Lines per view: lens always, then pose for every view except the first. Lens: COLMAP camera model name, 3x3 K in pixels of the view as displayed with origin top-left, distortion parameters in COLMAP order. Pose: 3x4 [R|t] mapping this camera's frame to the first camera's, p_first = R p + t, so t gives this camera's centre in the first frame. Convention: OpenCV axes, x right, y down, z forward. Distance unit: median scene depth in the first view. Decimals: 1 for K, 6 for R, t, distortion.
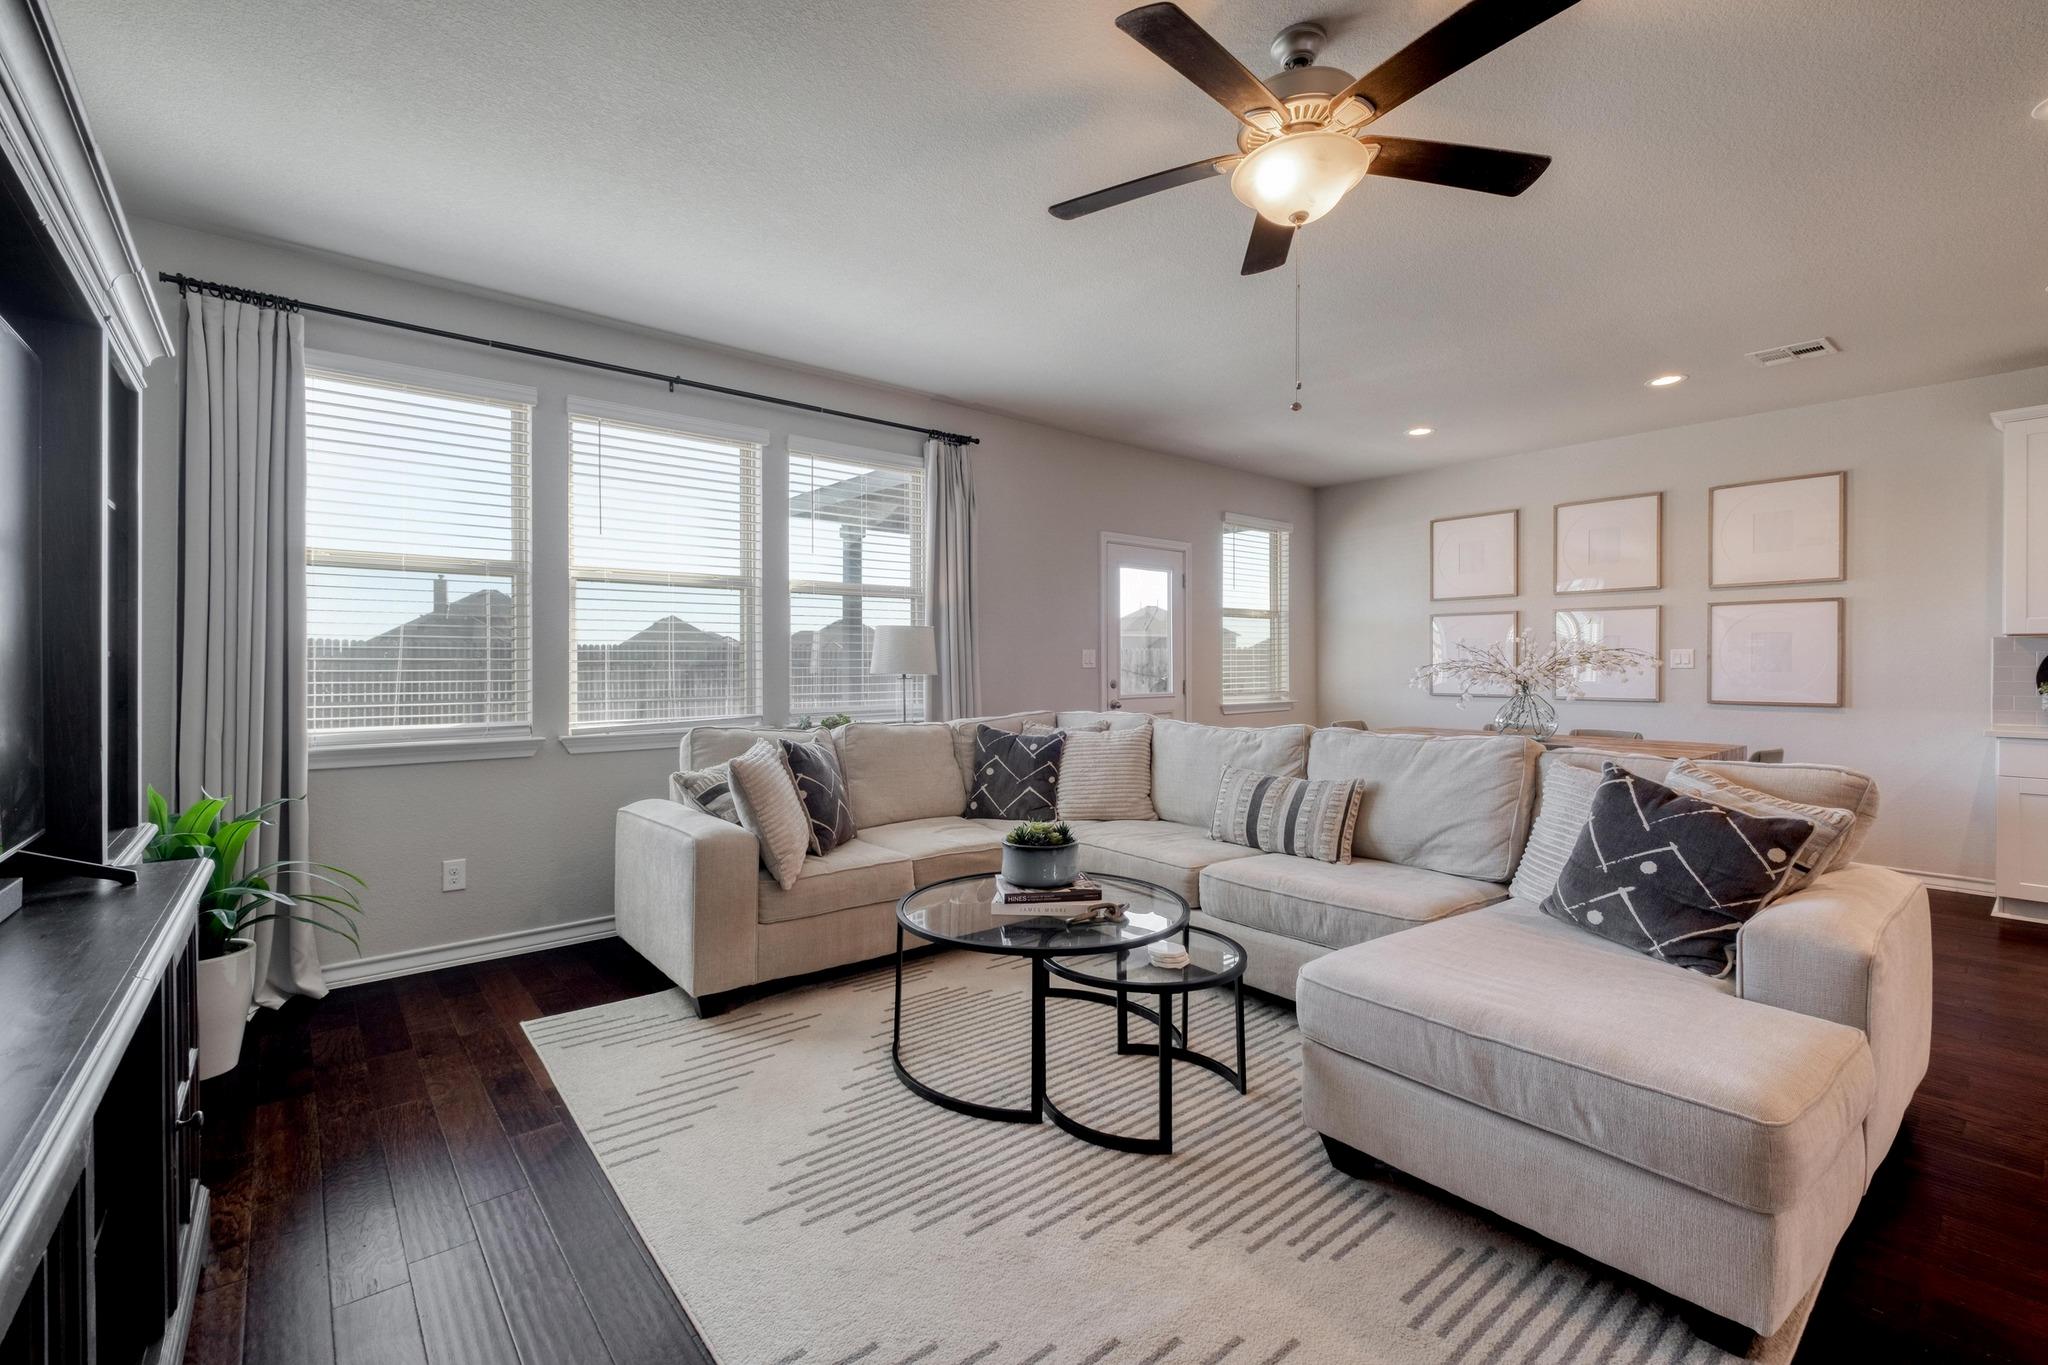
lens RADIAL K [[882.3, 0, 1027.1], [0, 882.3, 666.8], [0, 0, 1]] dist [0.001392, -0.000676]
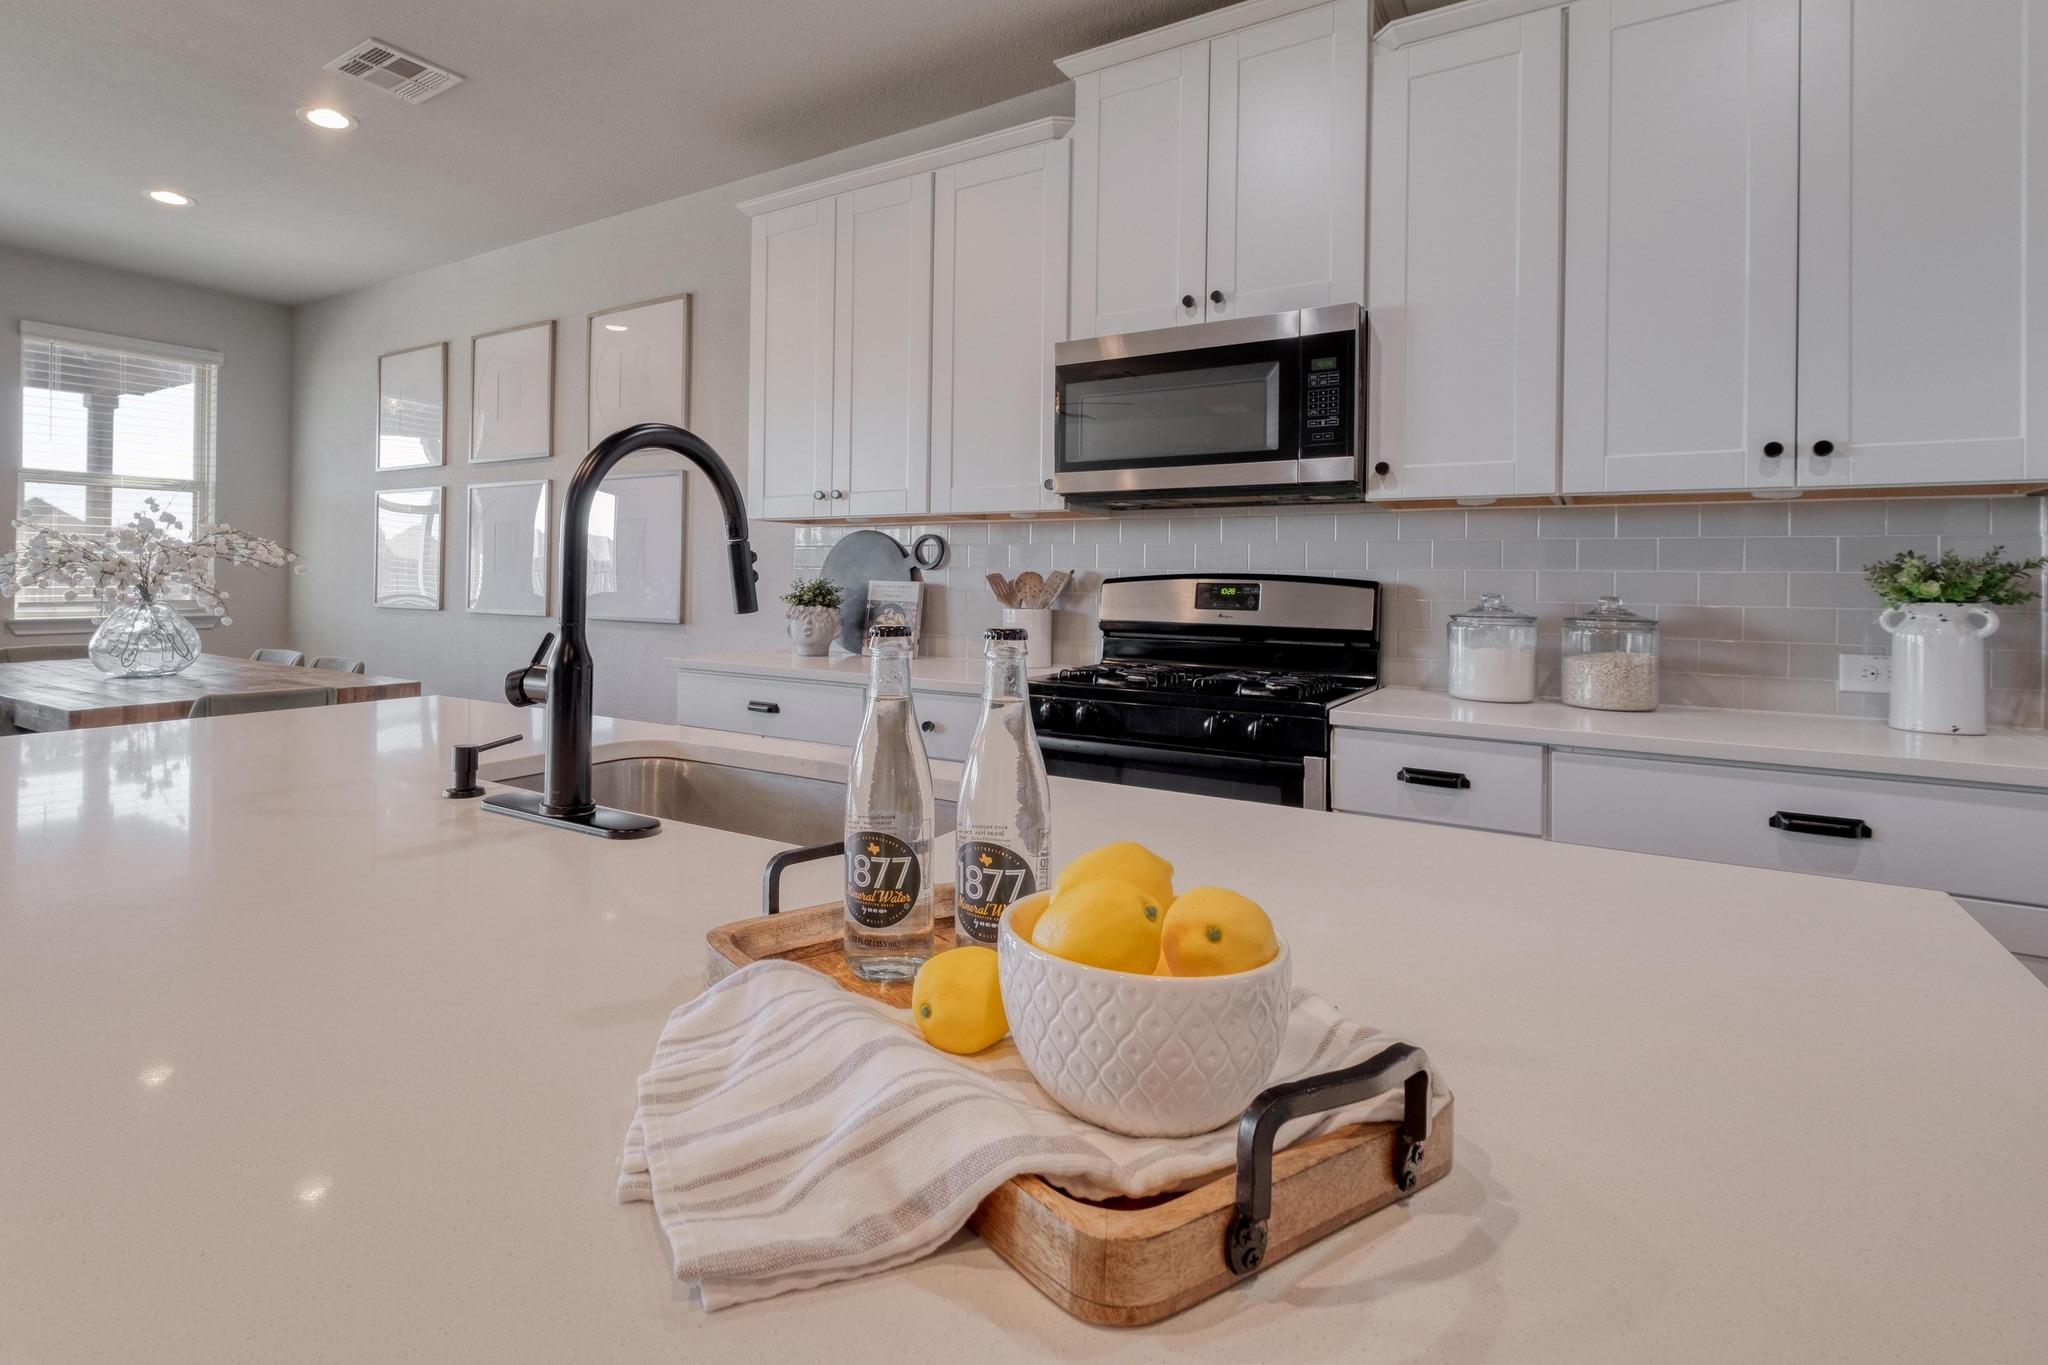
lens RADIAL K [[1019.2, 0, 876.4], [0, 1019.2, 576.1], [0, 0, 1]] dist [0.001984, -0.000012]
pose [[0.966726, 0.012984, 0.255484, 0.728296], [-0.012462, 0.999916, -0.003662, 0.006955], [-0.255510, 0.000357, 0.966806, 0.138949]]
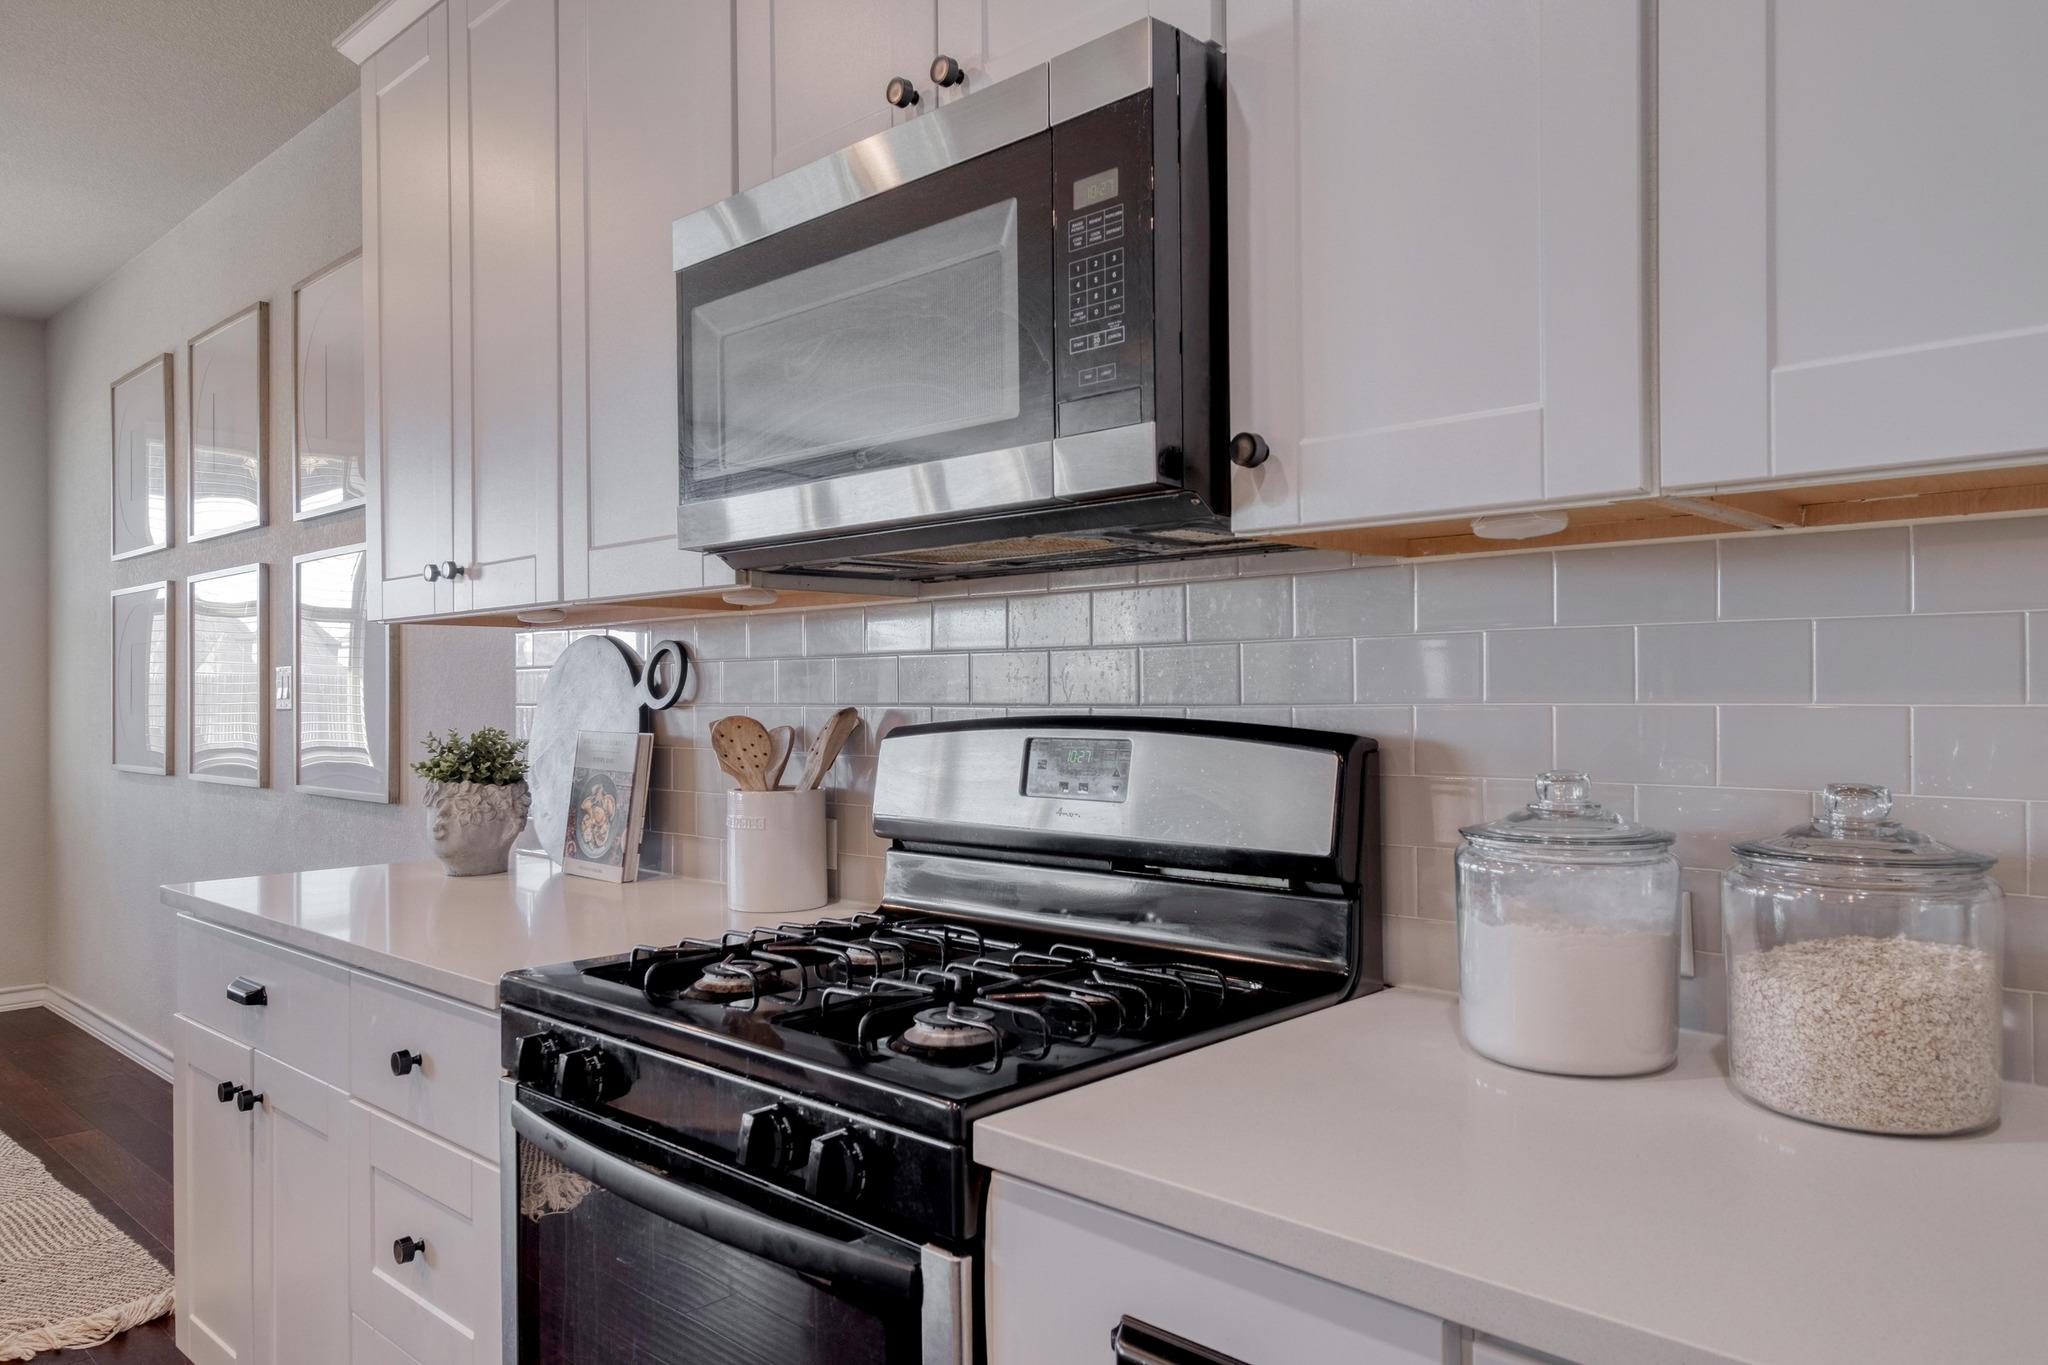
lens RADIAL K [[1393.5, 0, 1024.0], [0, 1393.5, 682.5], [0, 0, 1]] dist [-0.003437, -0.000382]
pose [[0.992732, -0.011738, 0.119771, 0.959435], [0.012305, 0.999916, -0.003993, -0.003813], [-0.119714, 0.005438, 0.992793, 0.269969]]
